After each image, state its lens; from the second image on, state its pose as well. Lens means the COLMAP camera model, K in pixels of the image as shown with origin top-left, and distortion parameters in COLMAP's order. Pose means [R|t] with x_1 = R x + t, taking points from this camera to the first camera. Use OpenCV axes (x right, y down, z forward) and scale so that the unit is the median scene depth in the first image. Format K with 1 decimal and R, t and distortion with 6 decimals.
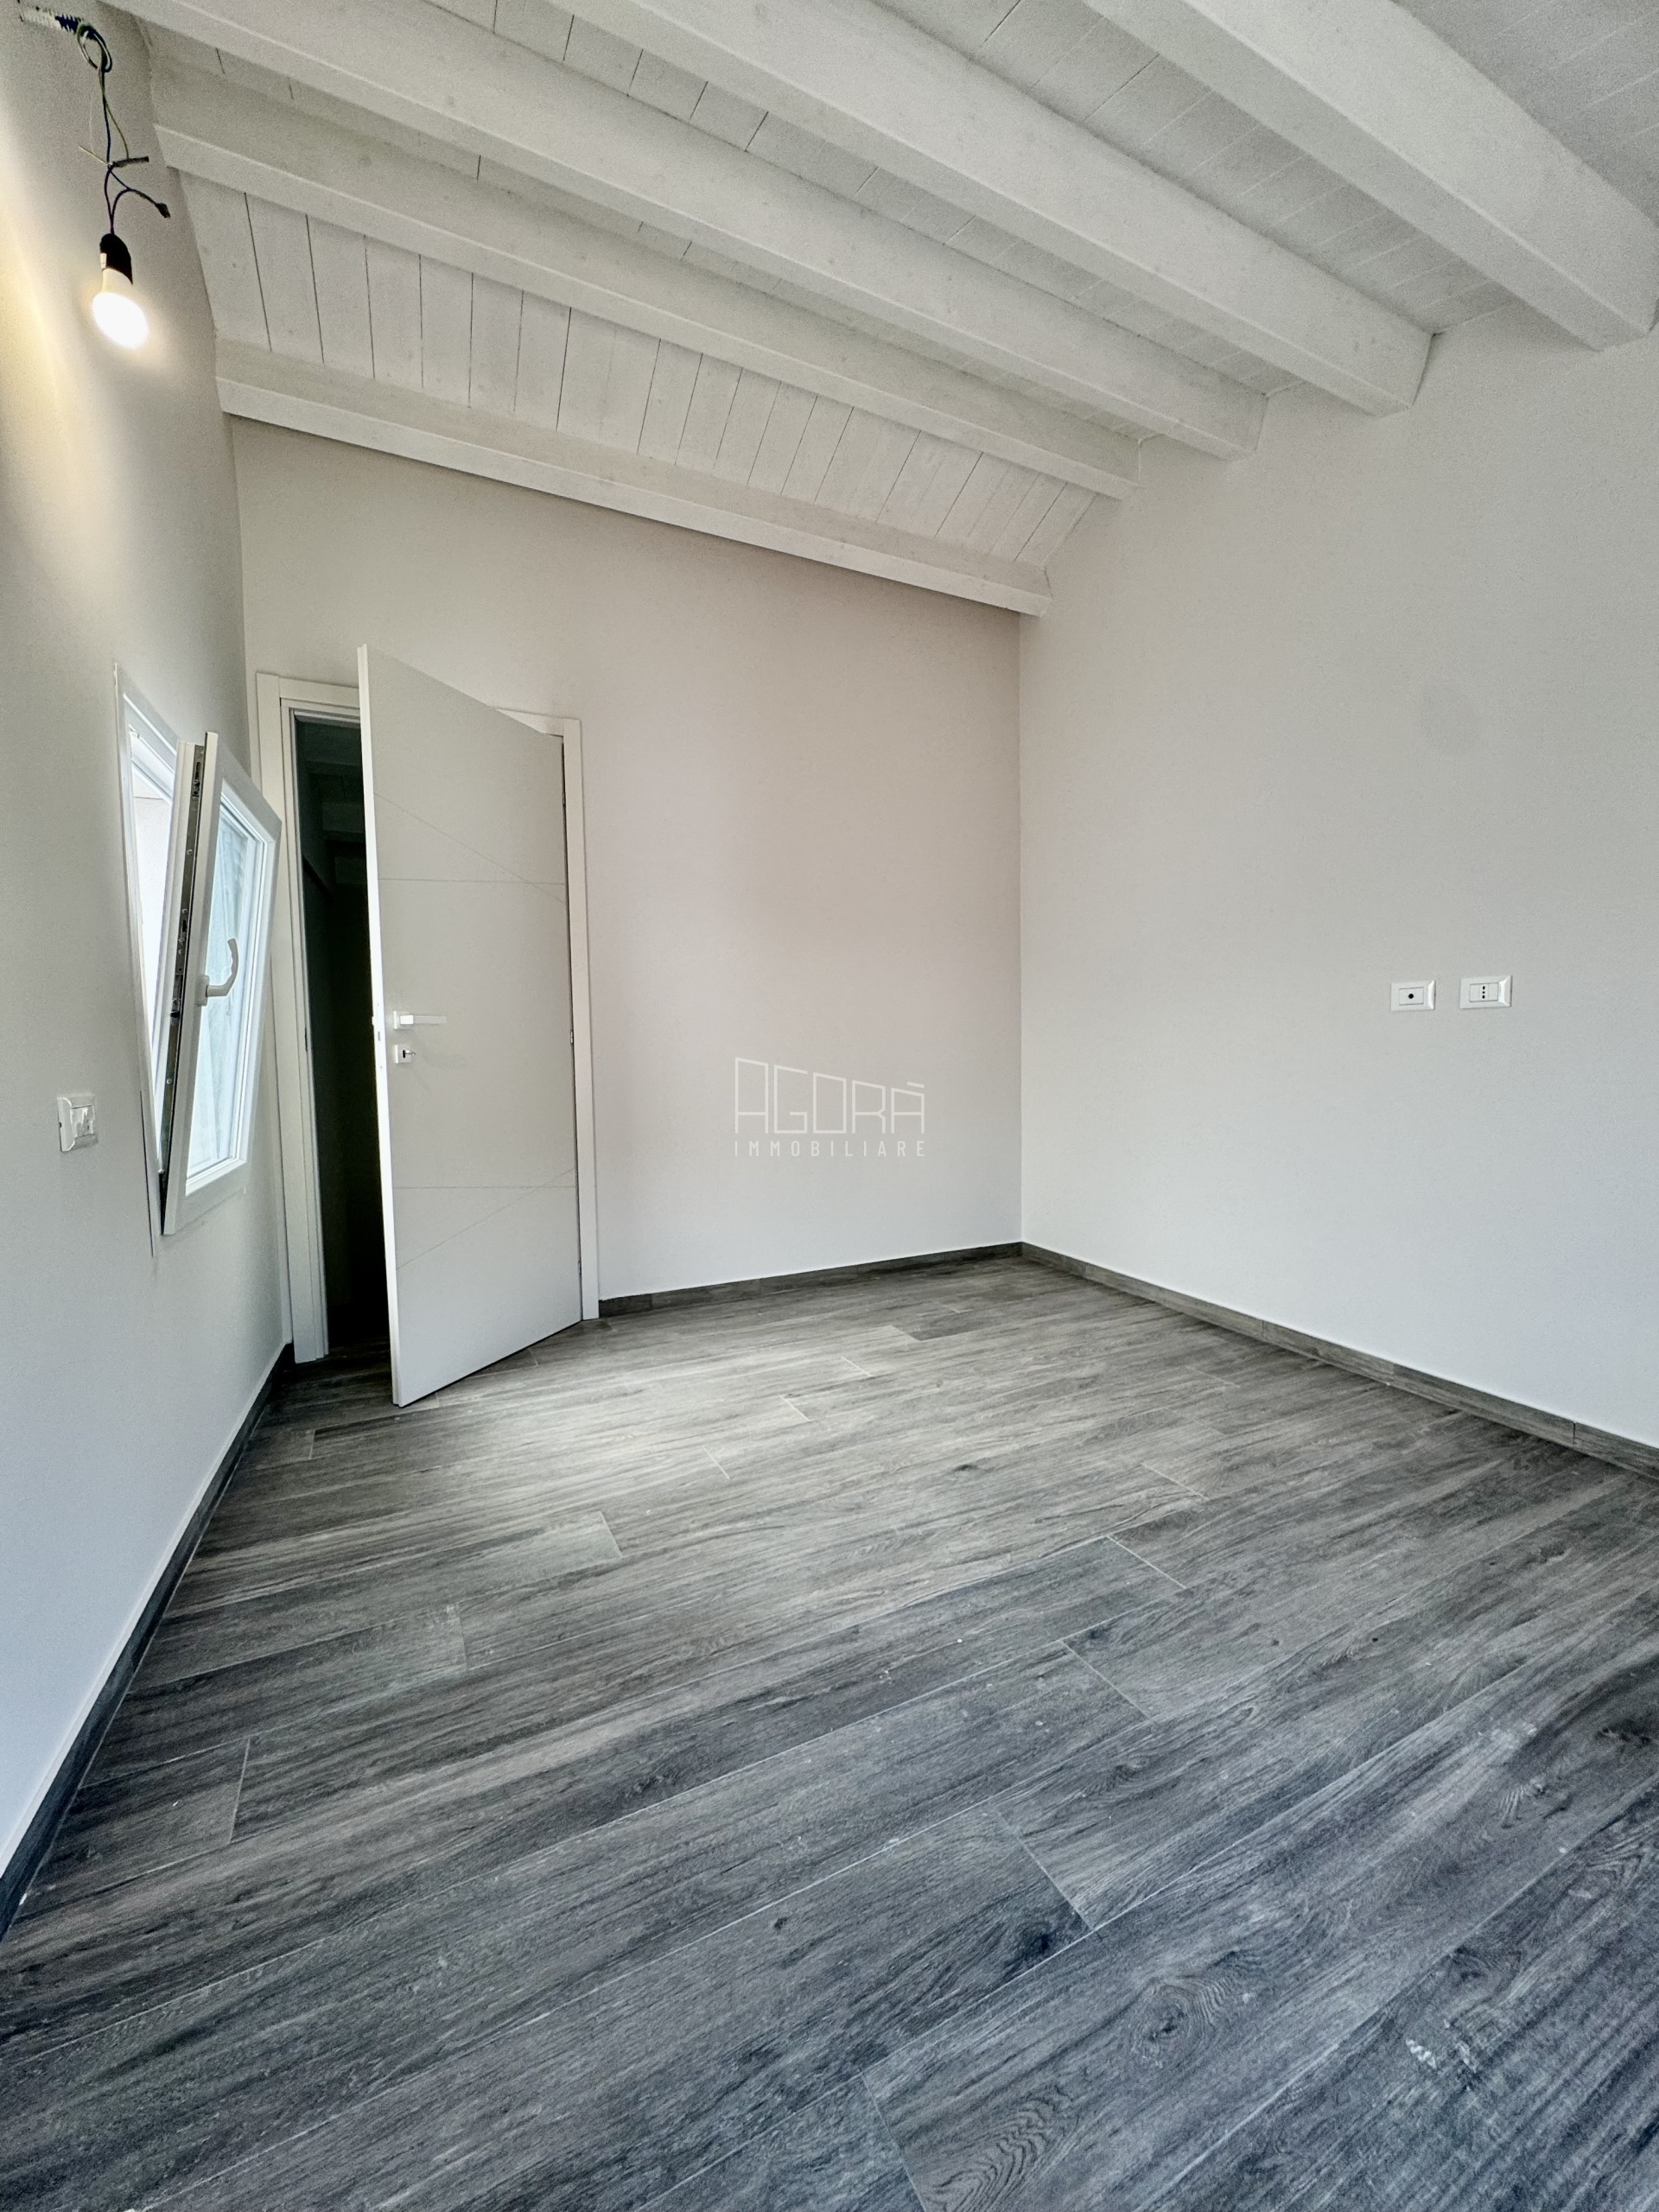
lens RADIAL K [[883.8, 0, 829.9], [0, 883.8, 1103.0], [0, 0, 1]] dist [-0.003411, 0.000957]
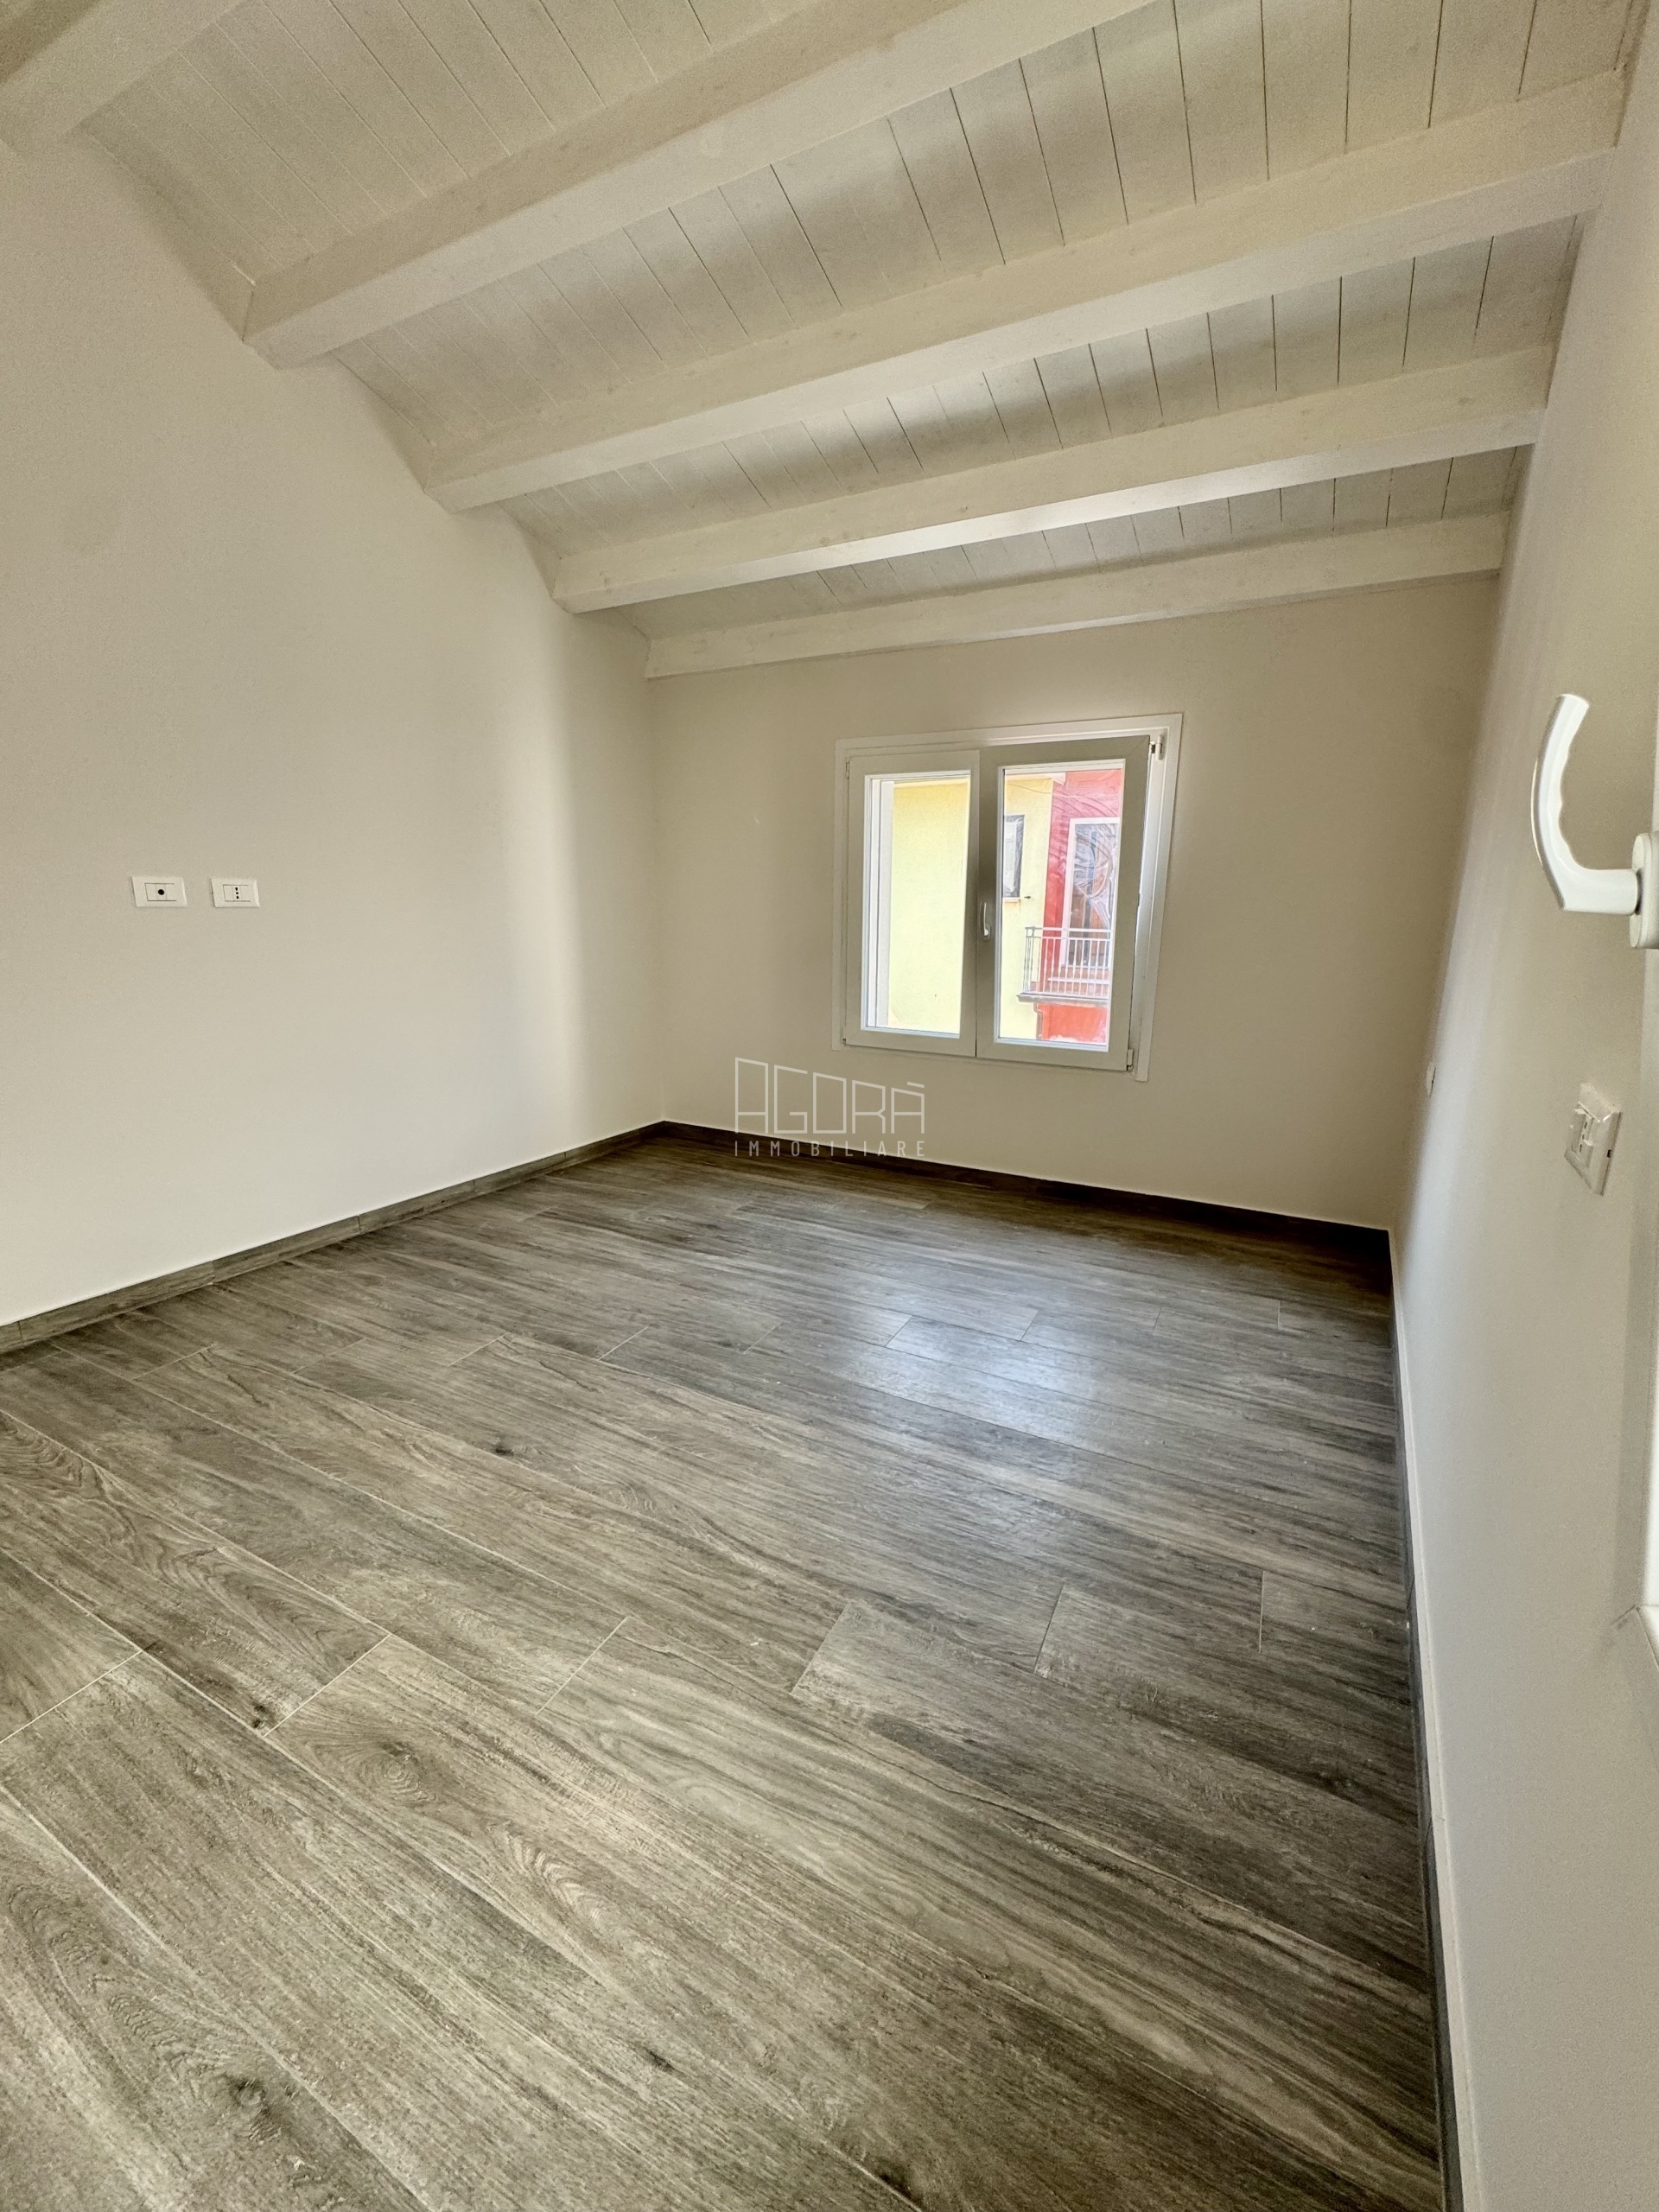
lens RADIAL K [[883.8, 0, 831.4], [0, 883.8, 1098.5], [0, 0, 1]] dist [-0.003411, 0.000957]
pose [[-0.585416, -0.171406, 0.792407, -0.748271], [0.049559, 0.968001, 0.246002, -0.136515], [-0.809217, 0.183284, -0.558188, 1.299937]]
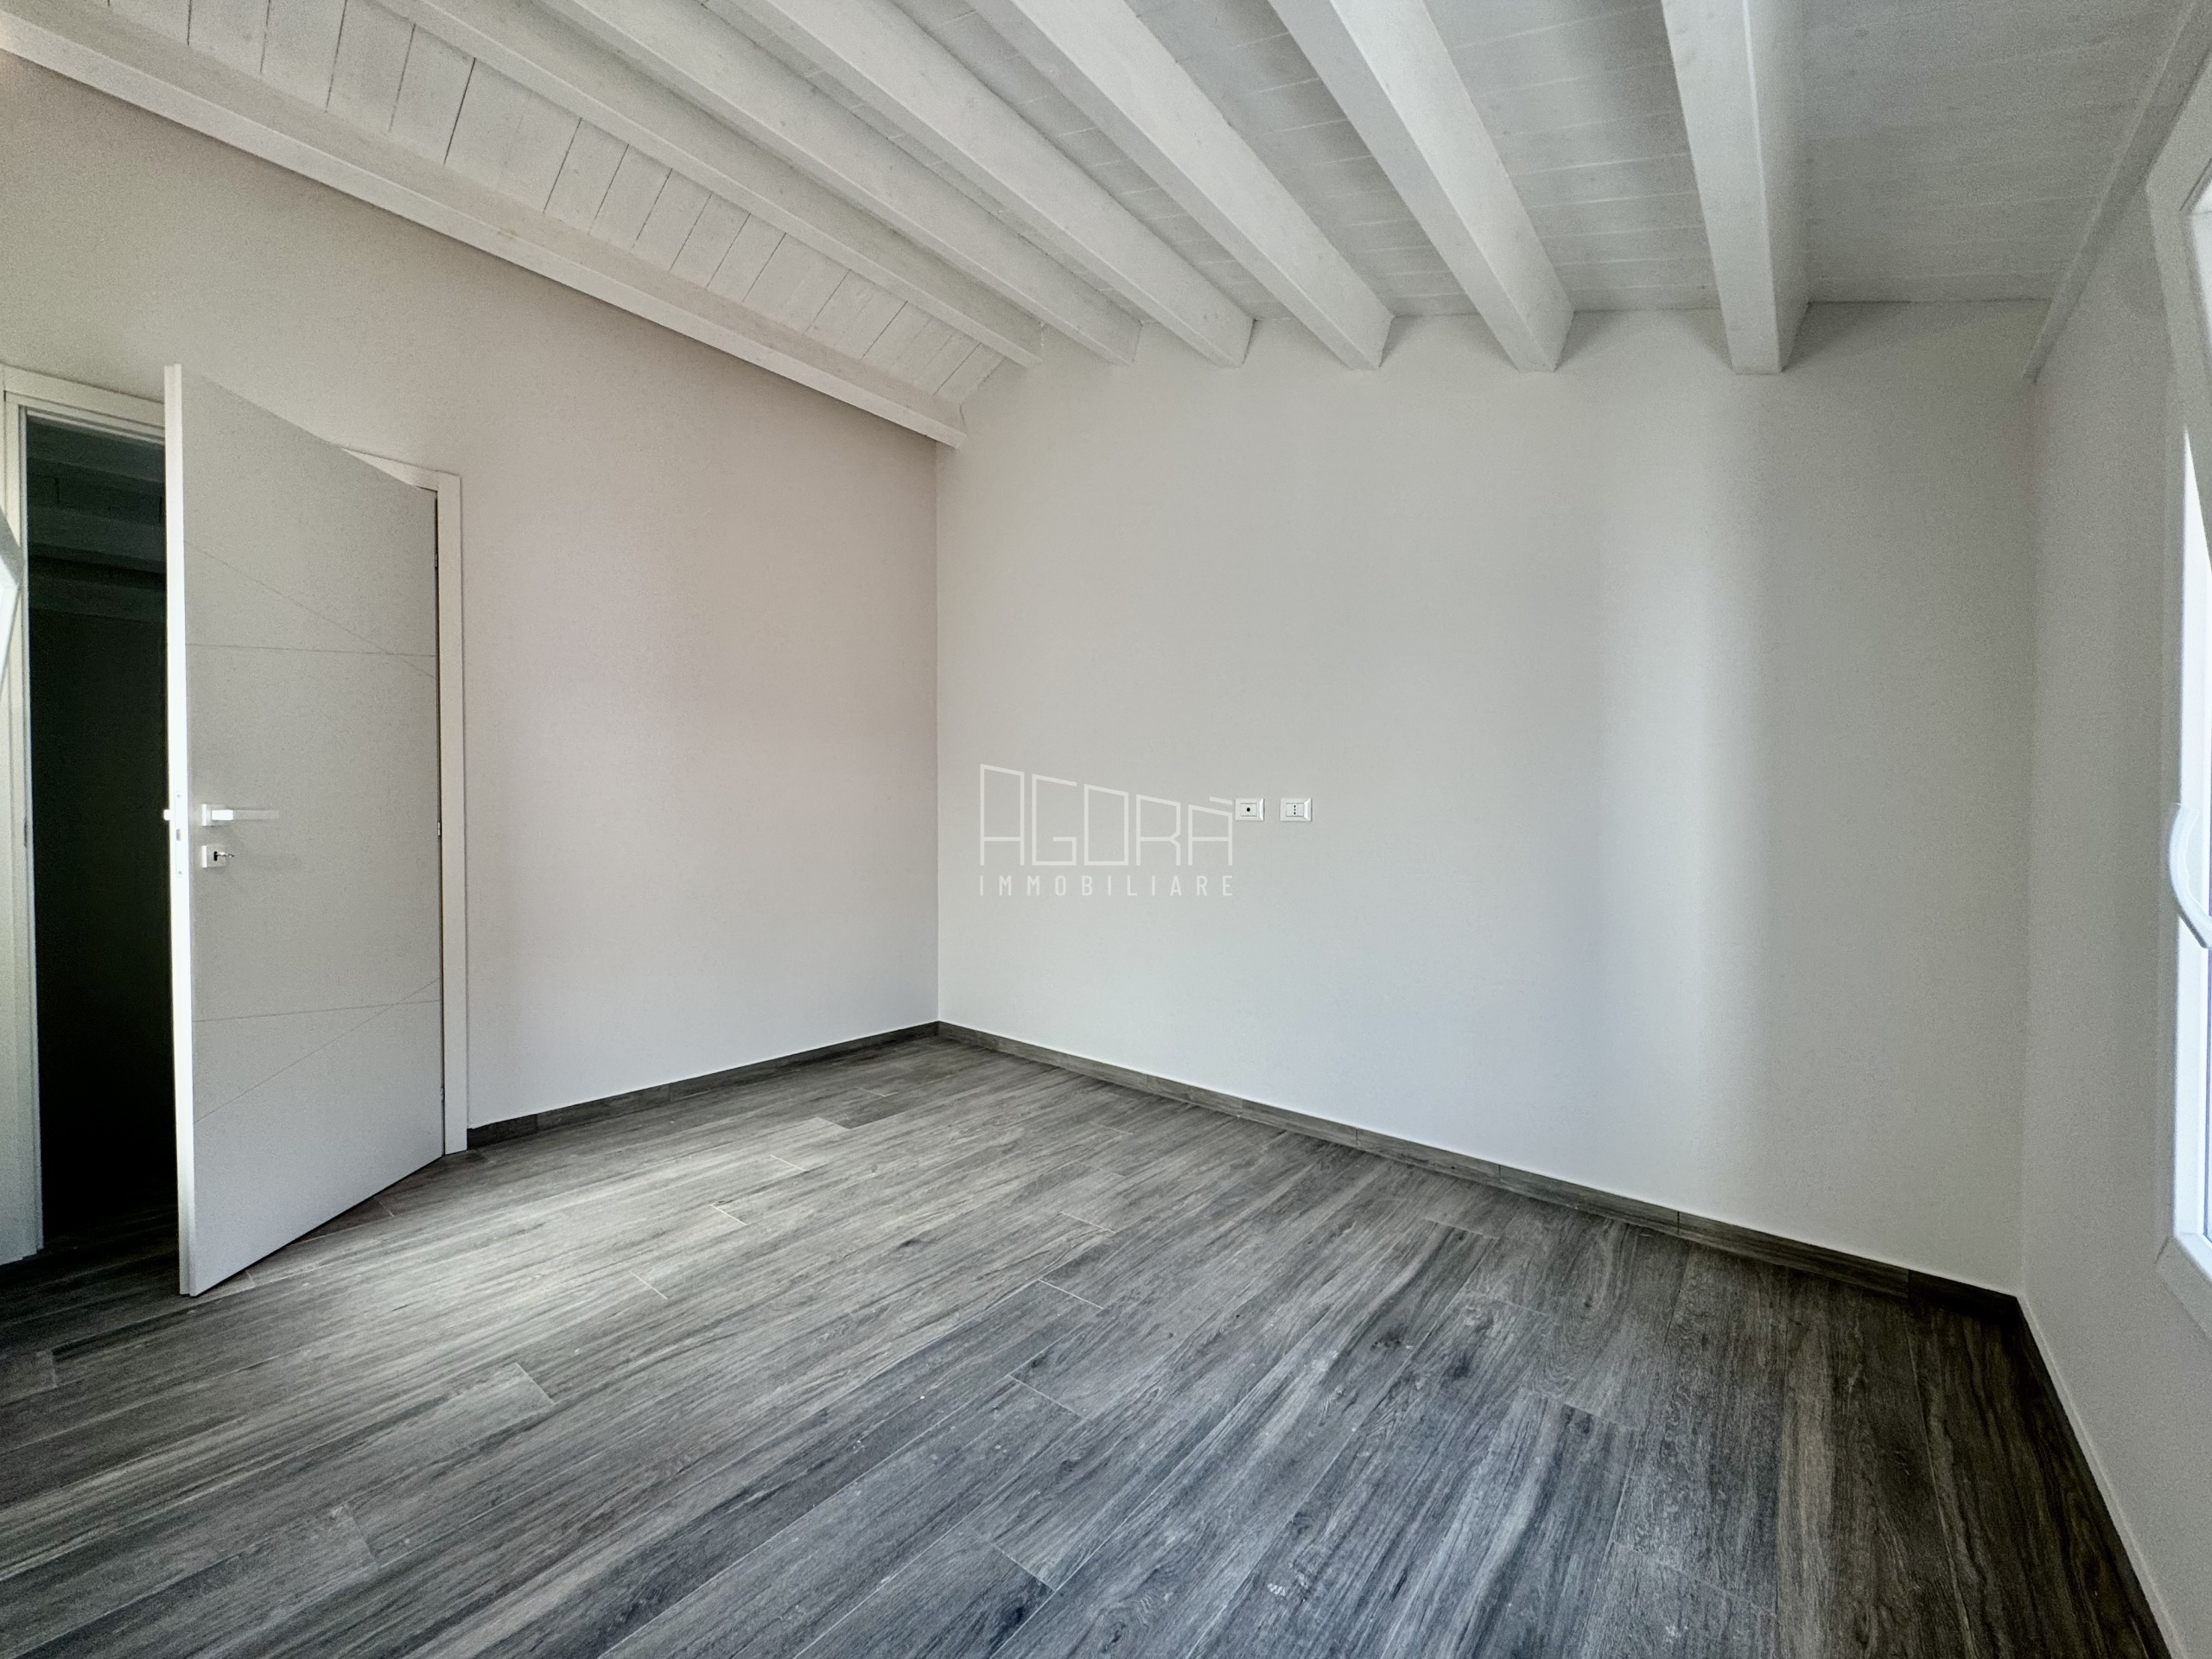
lens RADIAL K [[883.8, 0, 1103.2], [0, 883.8, 828.4], [0, 0, 1]] dist [-0.003411, 0.000957]
pose [[0.911509, 0.010432, 0.411148, -0.089145], [0.010623, 0.998748, -0.048892, -0.043379], [-0.411143, 0.048933, 0.910257, -0.118250]]
